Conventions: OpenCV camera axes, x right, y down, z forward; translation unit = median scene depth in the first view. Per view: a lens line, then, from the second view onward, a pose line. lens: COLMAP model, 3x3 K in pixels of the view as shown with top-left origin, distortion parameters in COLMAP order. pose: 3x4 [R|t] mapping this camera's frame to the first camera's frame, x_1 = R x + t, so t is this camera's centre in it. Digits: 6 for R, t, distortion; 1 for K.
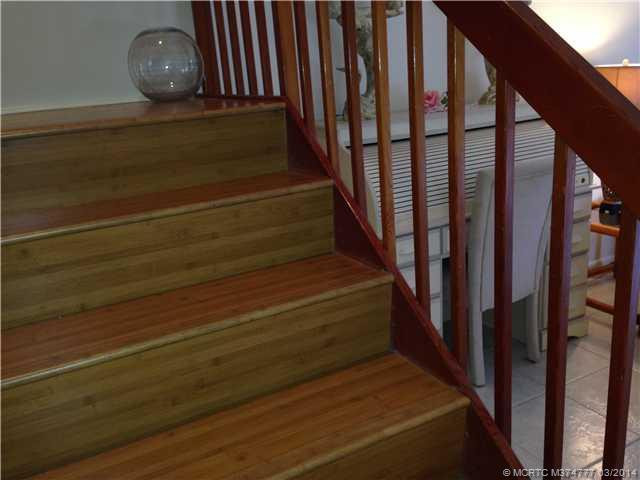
lens RADIAL K [[575.2, 0, 320.0], [0, 575.2, 240.0], [0, 0, 1]] dist [0.110479, -0.176583]
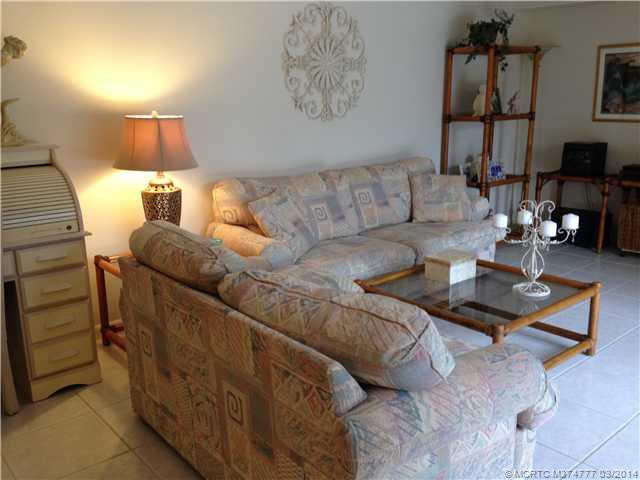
lens RADIAL K [[575.2, 0, 320.0], [0, 575.2, 240.0], [0, 0, 1]] dist [0.110479, -0.176583]
pose [[0.972078, 0.005123, 0.234601, 0.568750], [0.007974, 0.998463, -0.054842, -0.019923], [-0.234522, 0.055181, 0.970543, -0.064648]]
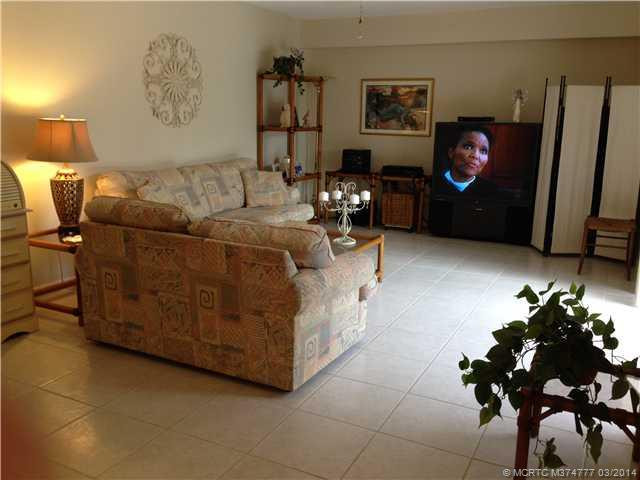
lens RADIAL K [[575.2, 0, 320.0], [0, 575.2, 240.0], [0, 0, 1]] dist [0.110479, -0.176583]
pose [[0.806057, -0.037149, 0.590671, 0.206726], [0.086344, 0.994731, -0.055267, 0.089743], [-0.585506, 0.095549, 0.805018, -0.359018]]
